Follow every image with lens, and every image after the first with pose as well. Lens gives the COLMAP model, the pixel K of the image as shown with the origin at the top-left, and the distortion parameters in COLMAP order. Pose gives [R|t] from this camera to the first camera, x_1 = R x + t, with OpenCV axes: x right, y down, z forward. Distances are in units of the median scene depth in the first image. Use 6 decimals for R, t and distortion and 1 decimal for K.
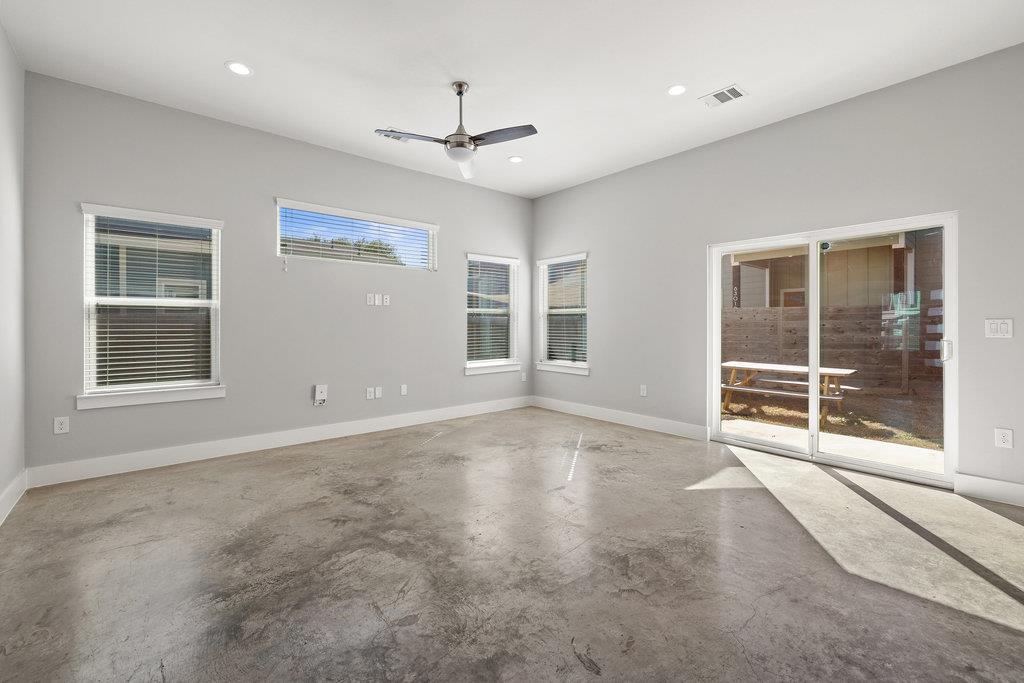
lens RADIAL K [[433.5, 0, 508.4], [0, 433.5, 324.3], [0, 0, 1]] dist [-0.000393, 0.001030]
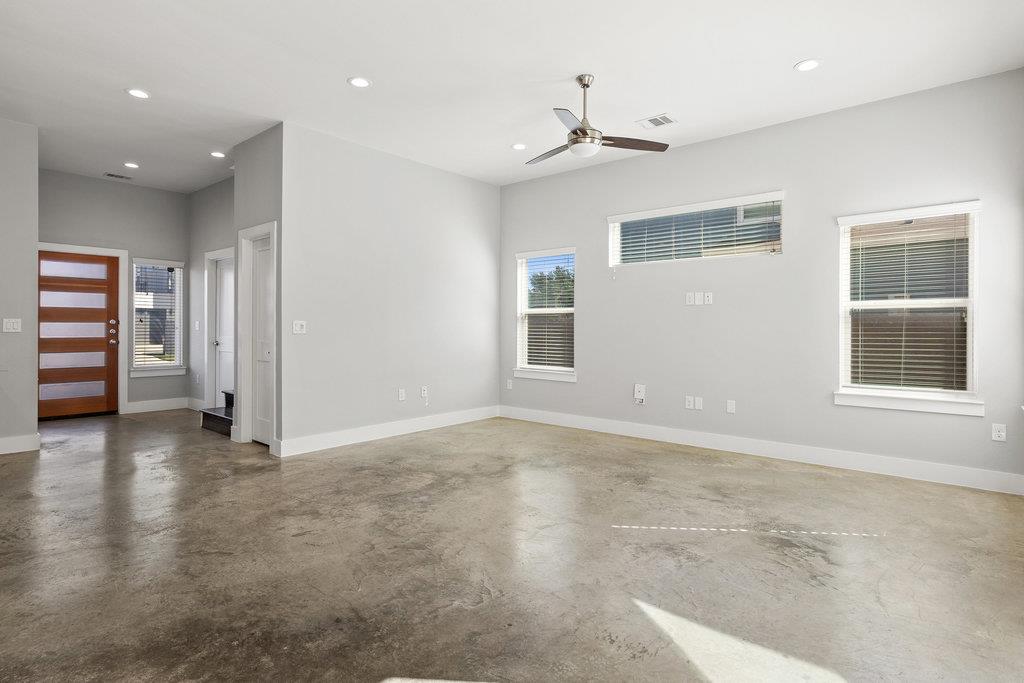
lens RADIAL K [[526.5, 0, 510.9], [0, 526.5, 328.7], [0, 0, 1]] dist [-0.004420, 0.001126]
pose [[0.160968, 0.004097, -0.986951, 0.954420], [-0.002103, 0.999991, 0.003809, 0.002404], [0.986957, 0.001462, 0.160975, 0.616808]]
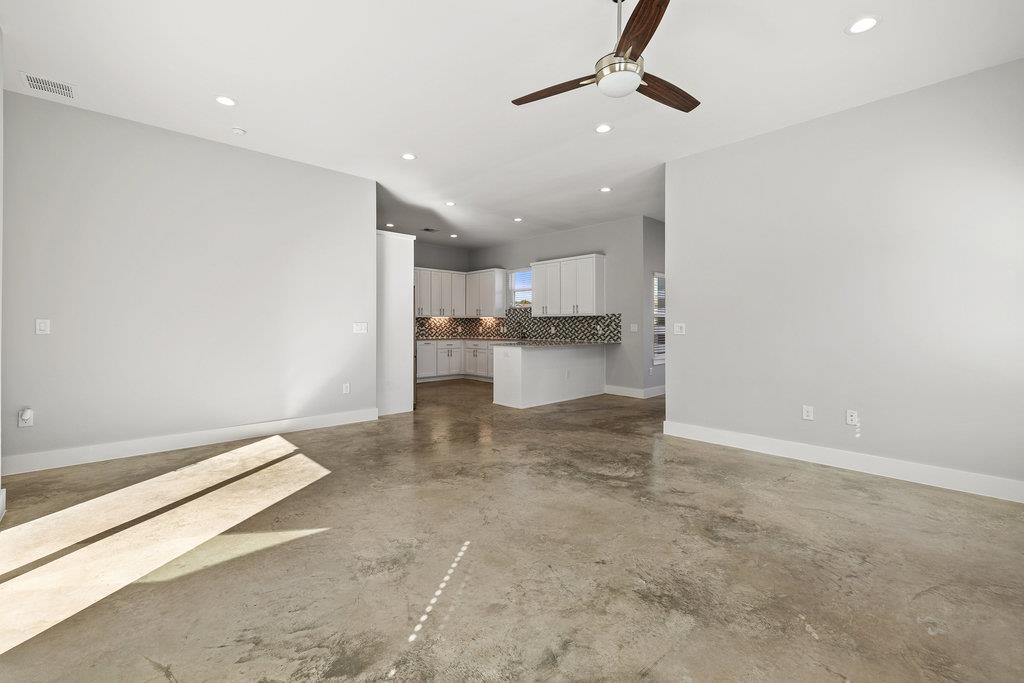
lens RADIAL K [[433.5, 0, 515.4], [0, 433.5, 327.6], [0, 0, 1]] dist [-0.000393, 0.001030]
pose [[-0.998274, -0.003472, -0.058634, 0.094795], [-0.003446, 0.999994, -0.000538, 0.002827], [0.058635, -0.000335, -0.998279, 1.590785]]
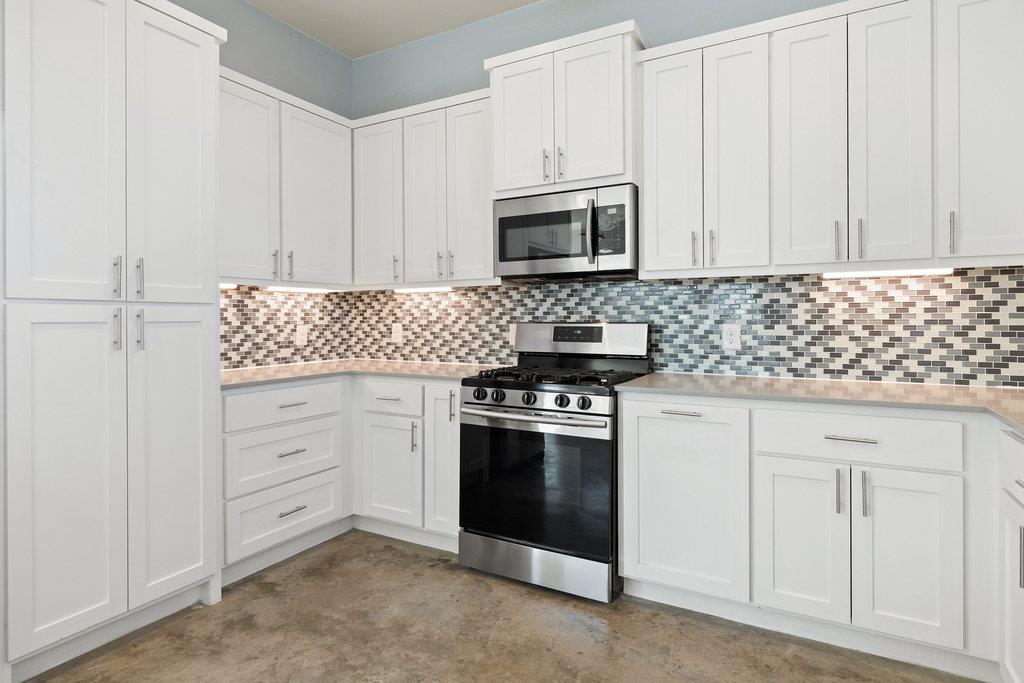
lens RADIAL K [[554.7, 0, 514.8], [0, 554.7, 315.8], [0, 0, 1]] dist [-0.002401, -0.000086]
pose [[-0.345880, 0.006264, 0.938258, -0.047627], [-0.000545, 0.999976, -0.006877, -0.007093], [-0.938279, -0.002890, -0.345868, -0.608018]]
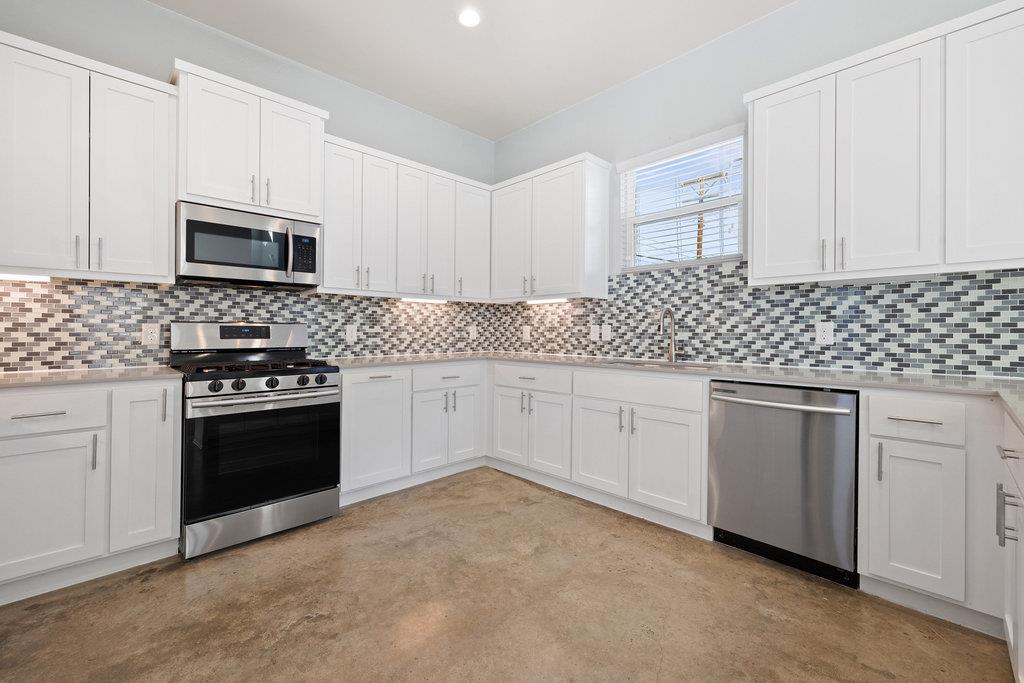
lens RADIAL K [[433.5, 0, 509.4], [0, 433.5, 330.0], [0, 0, 1]] dist [-0.000393, 0.001030]
pose [[-0.997690, -0.001808, -0.067901, 0.280489], [-0.001406, 0.999981, -0.005963, 0.014315], [0.067911, -0.005854, -0.997674, -0.180887]]
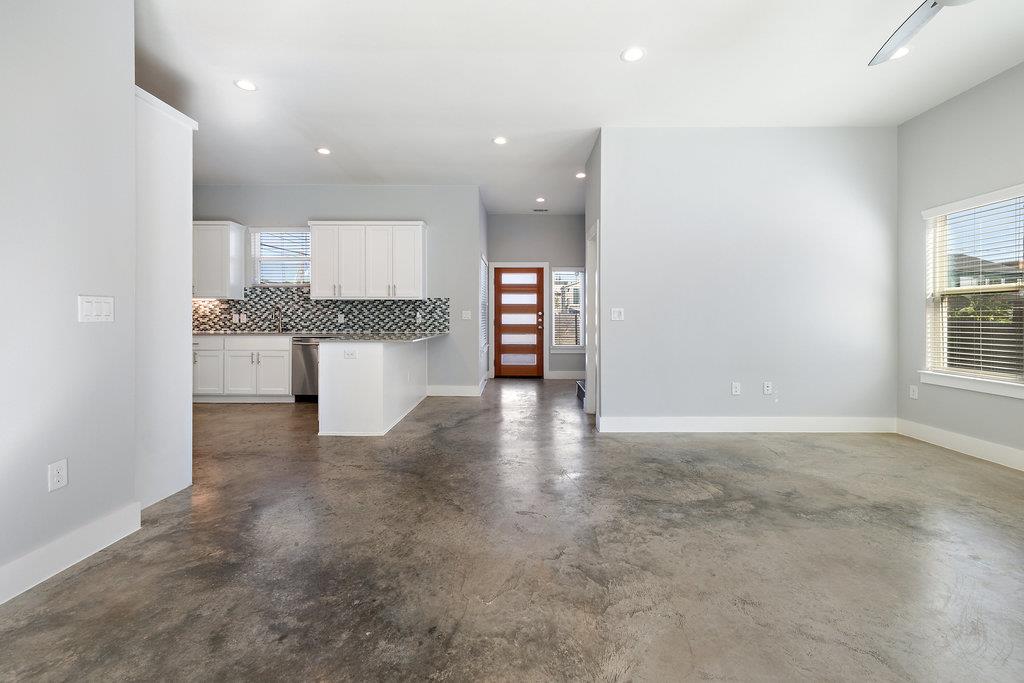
lens RADIAL K [[433.5, 0, 518.4], [0, 433.5, 321.7], [0, 0, 1]] dist [-0.000393, 0.001030]
pose [[-0.648094, 0.004376, -0.761548, 0.618404], [0.000706, 0.999987, 0.005145, 0.019216], [0.761560, 0.002797, -0.648089, 0.869156]]
